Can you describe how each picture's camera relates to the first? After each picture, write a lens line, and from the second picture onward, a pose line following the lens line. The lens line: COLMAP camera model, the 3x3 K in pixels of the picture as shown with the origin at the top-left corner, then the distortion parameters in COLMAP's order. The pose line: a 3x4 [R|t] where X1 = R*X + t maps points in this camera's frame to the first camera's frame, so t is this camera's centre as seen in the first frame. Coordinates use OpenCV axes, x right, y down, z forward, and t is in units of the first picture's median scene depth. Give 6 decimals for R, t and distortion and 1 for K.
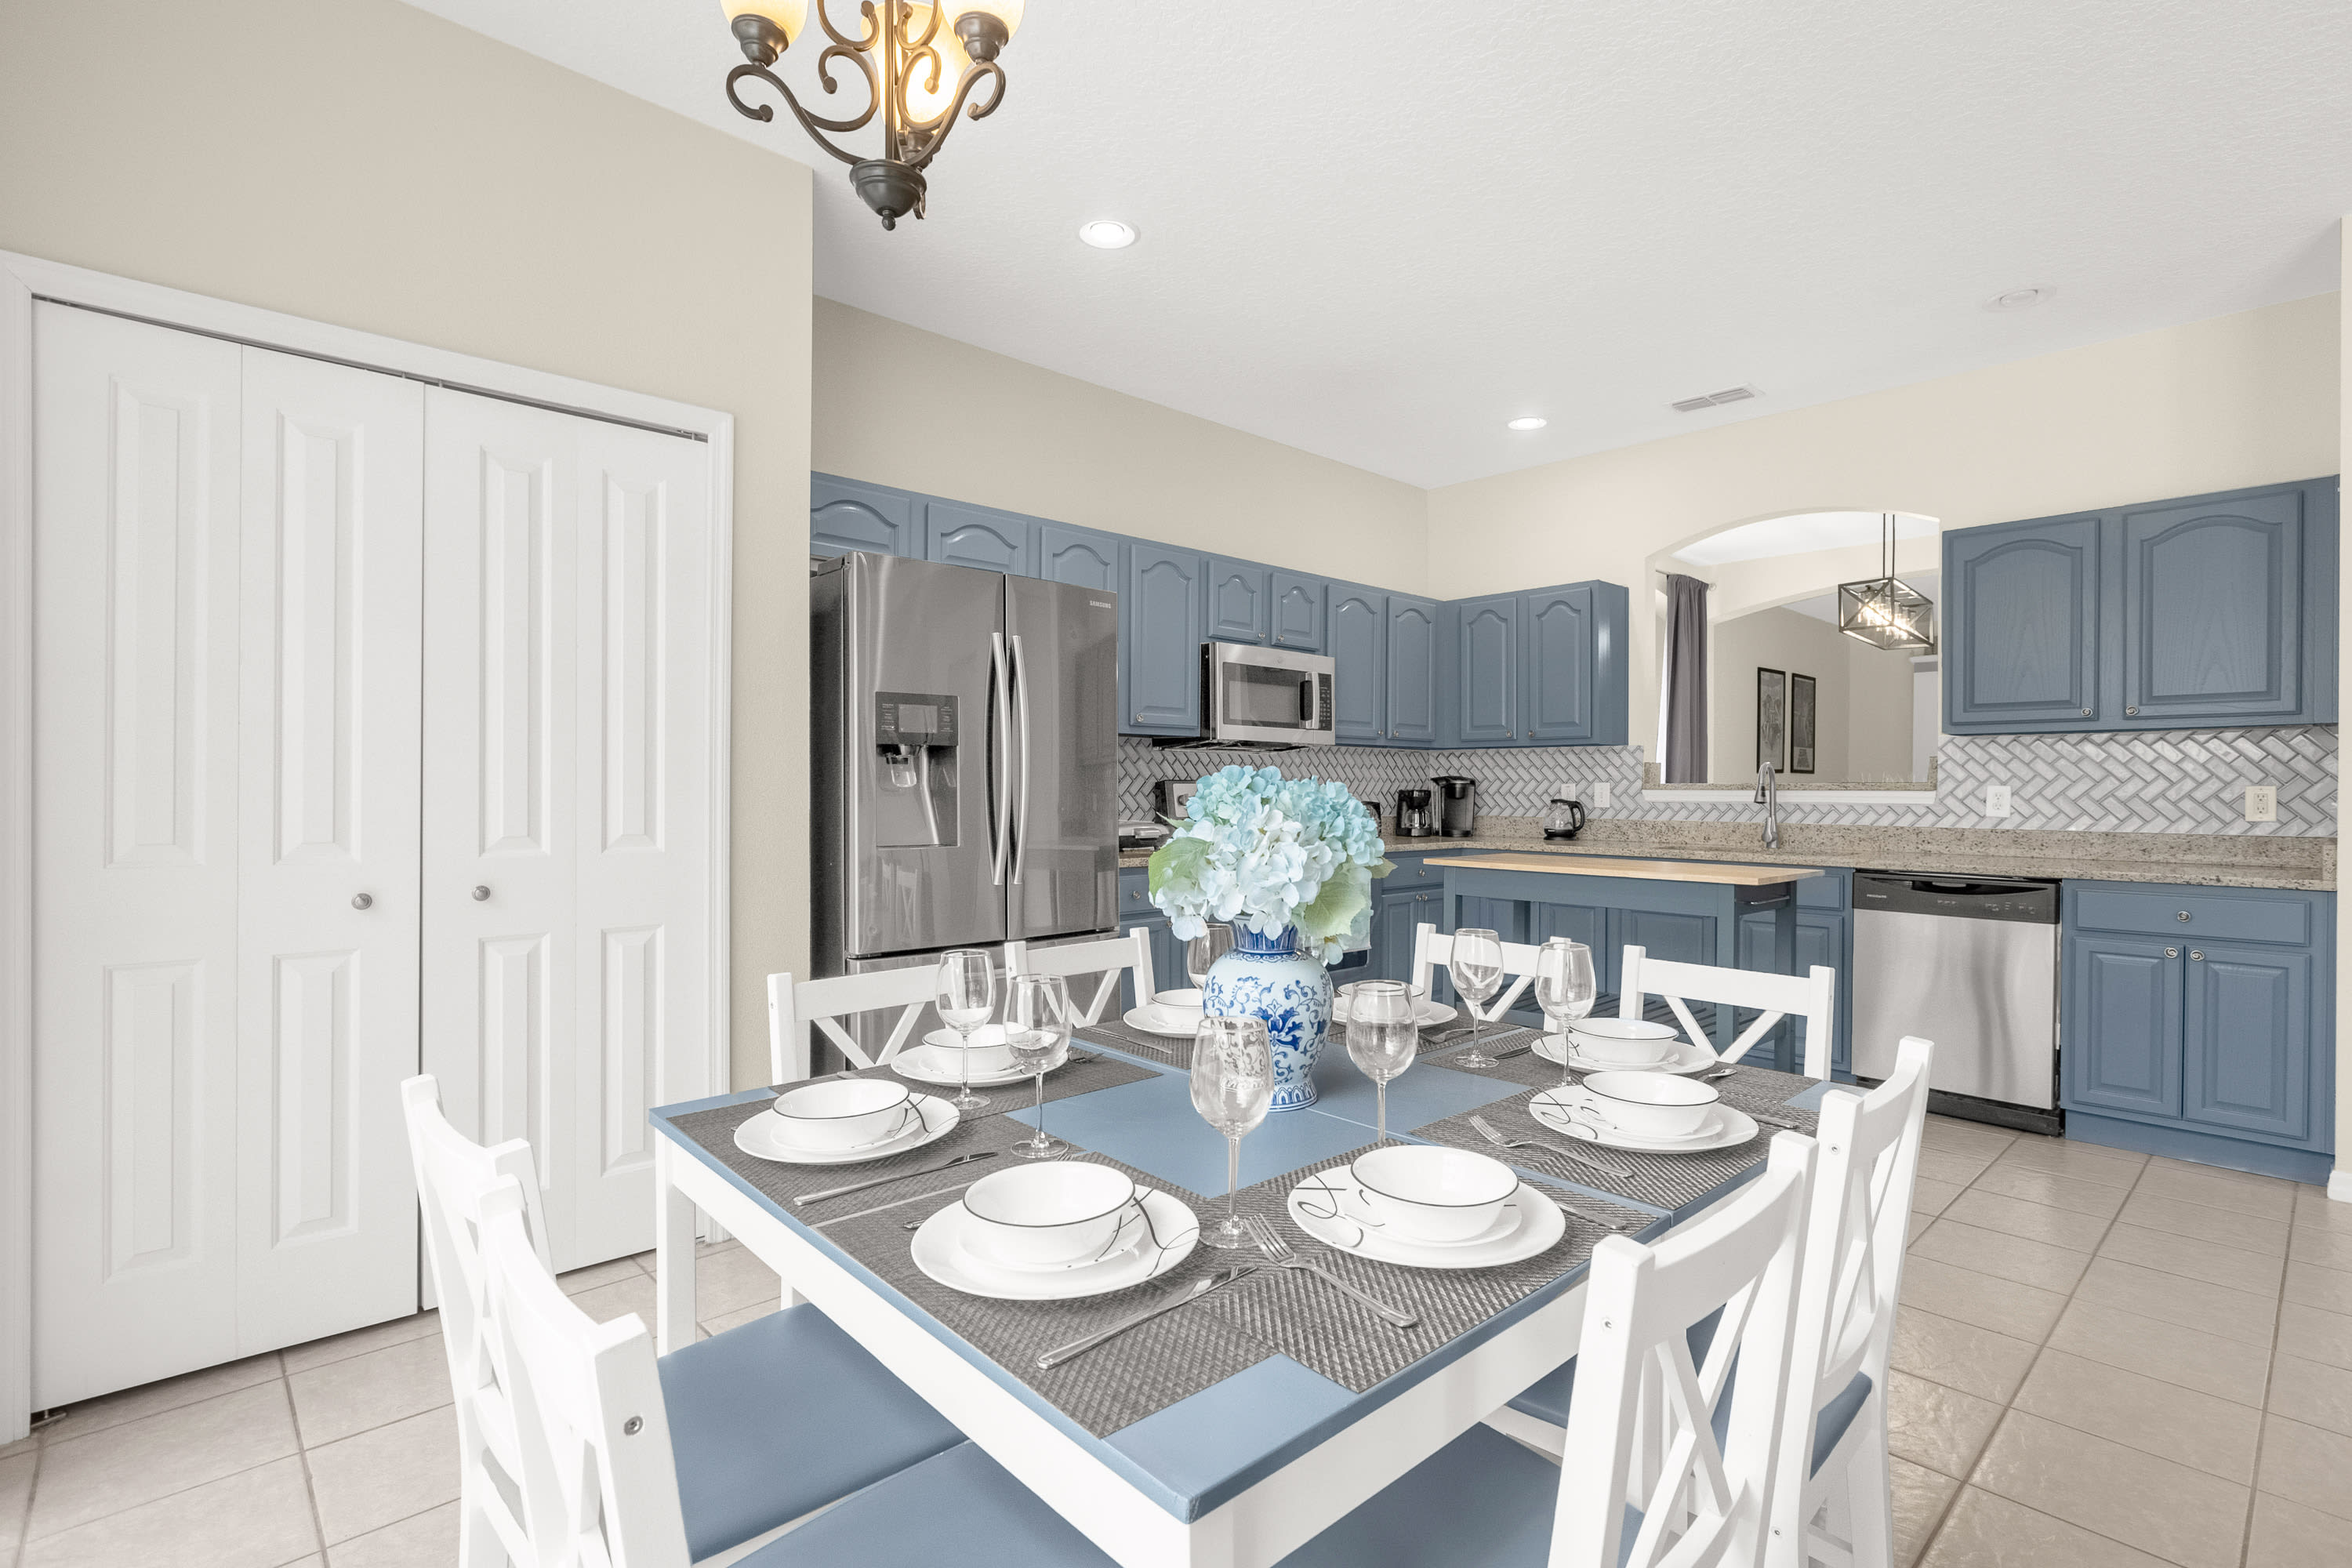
lens RADIAL K [[1072.5, 0, 1175.9], [0, 1072.5, 790.0], [0, 0, 1]] dist [-0.000092, -0.000074]
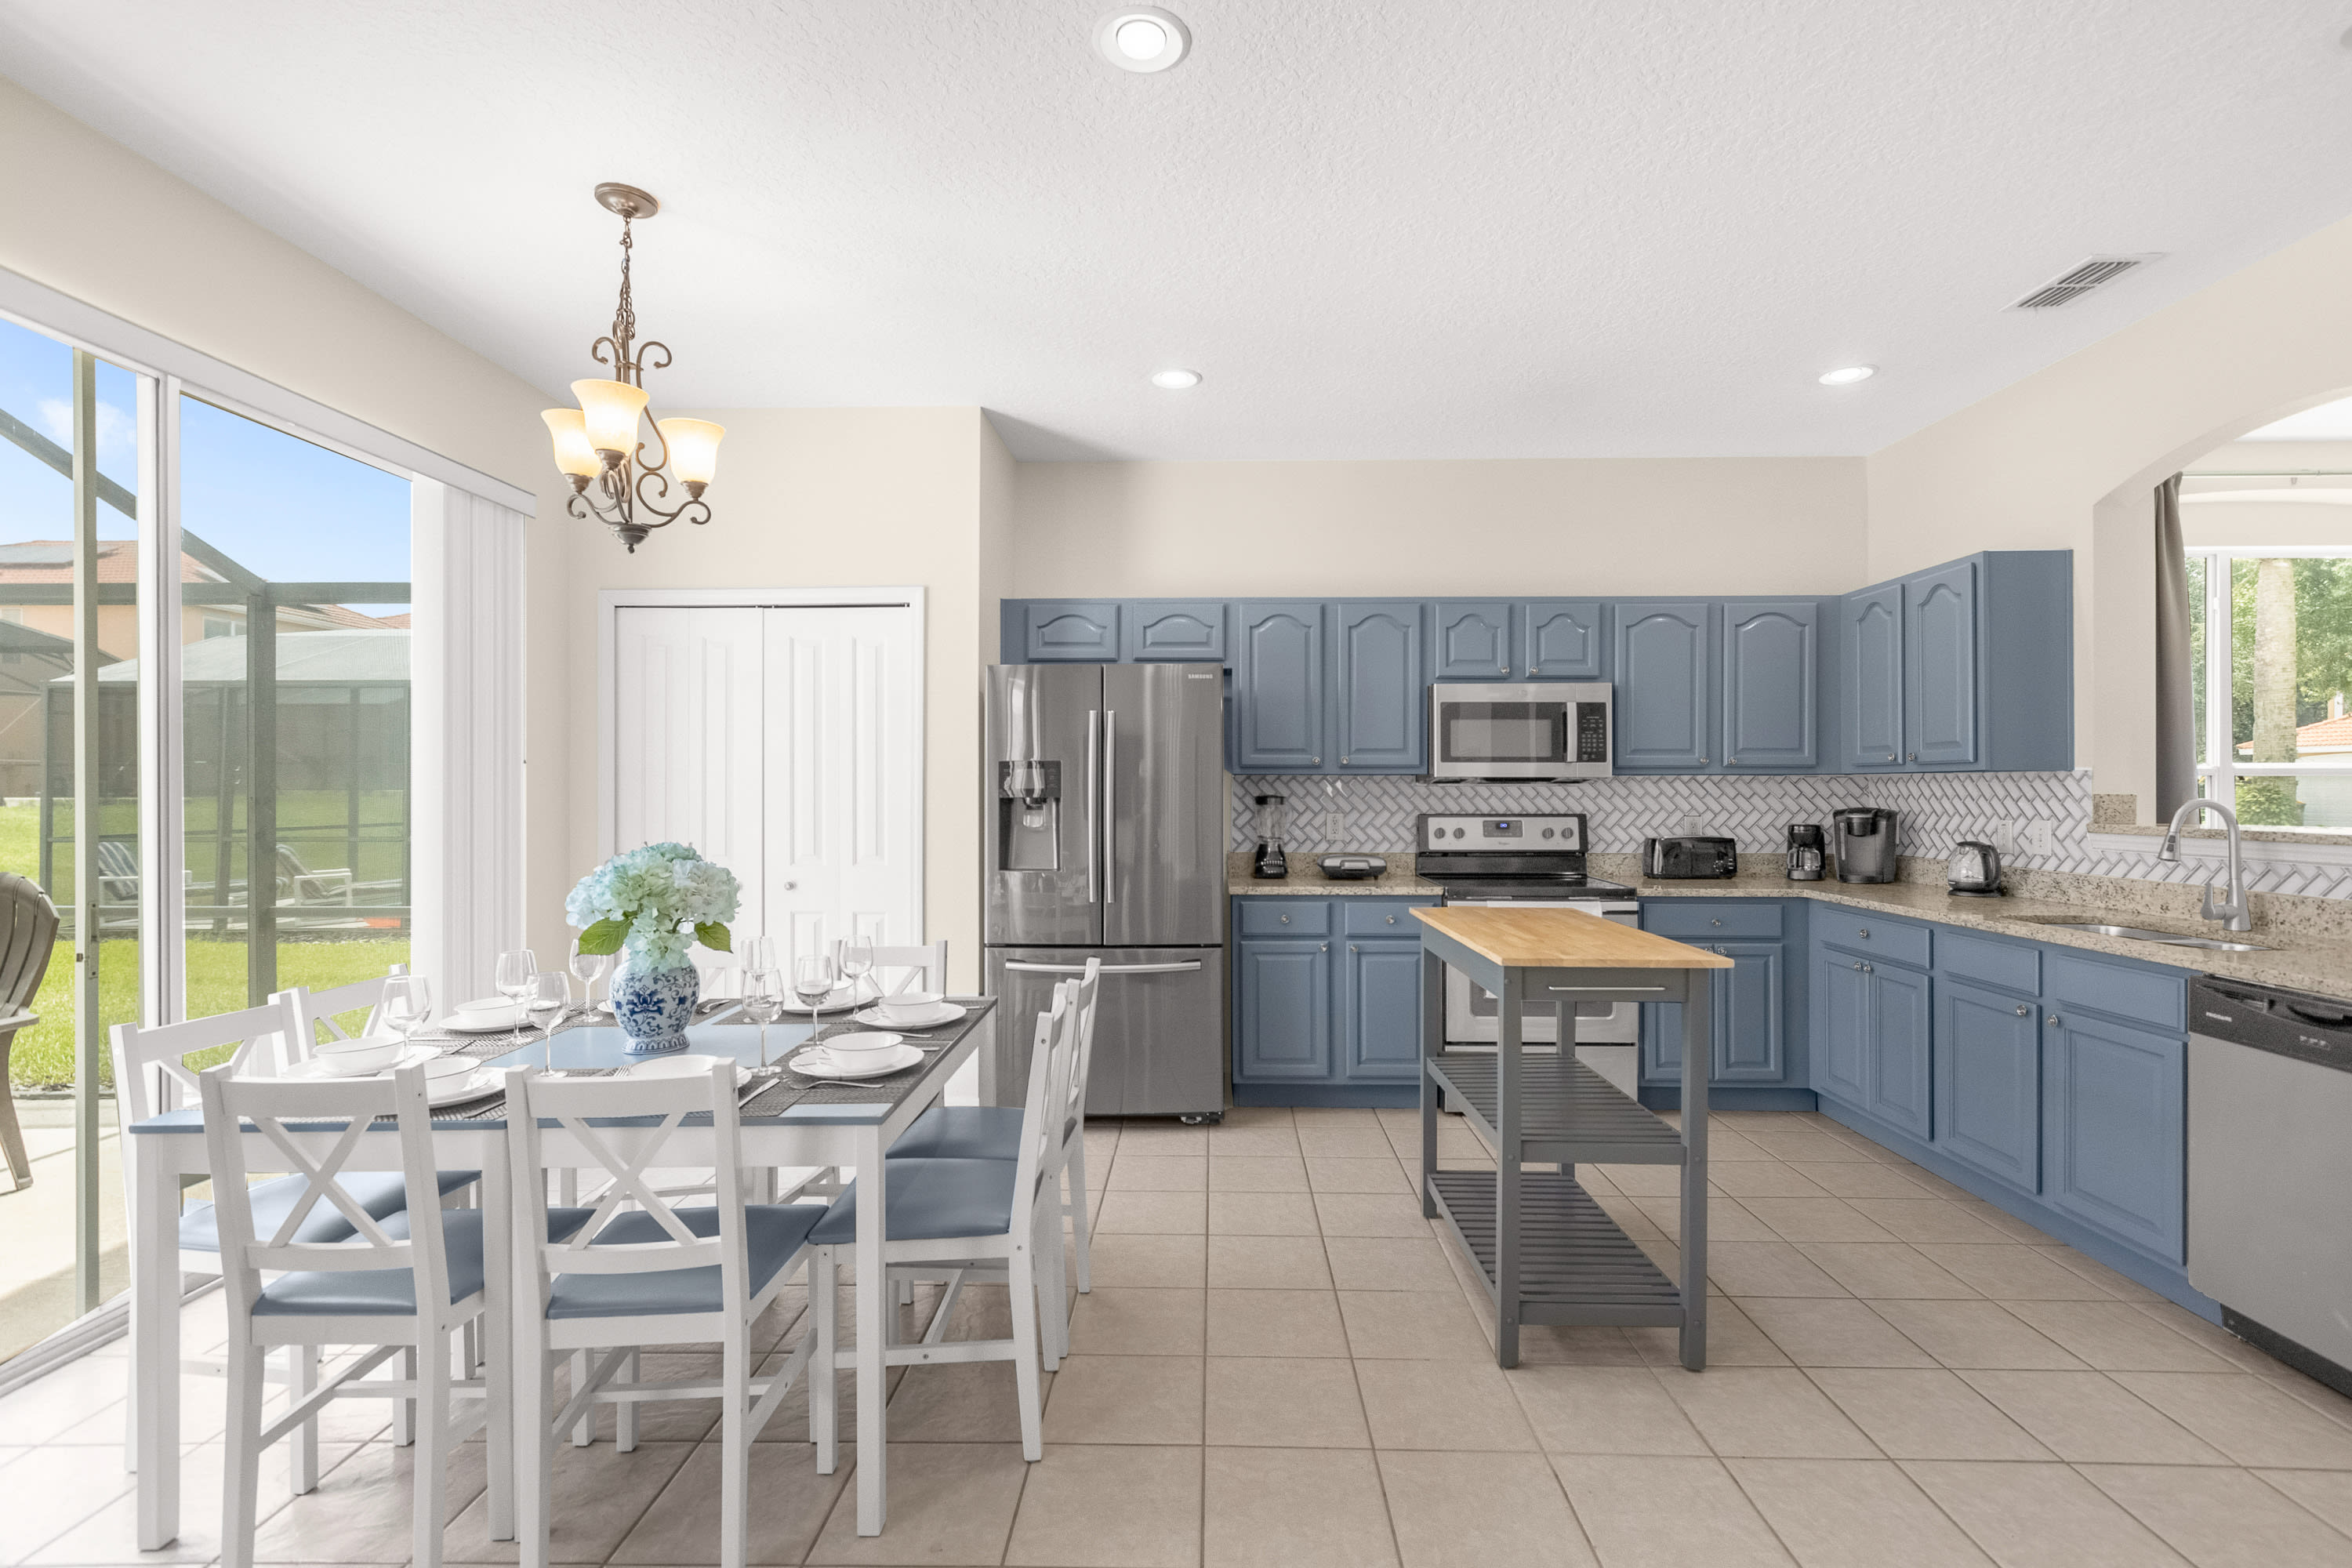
lens RADIAL K [[1007.7, 0, 1181.2], [0, 1007.7, 788.5], [0, 0, 1]] dist [-0.002027, -0.000274]
pose [[0.726352, -0.005426, -0.687301, 0.454997], [0.001389, 0.999978, -0.006426, -0.025859], [0.687321, 0.003713, 0.726344, 0.103786]]
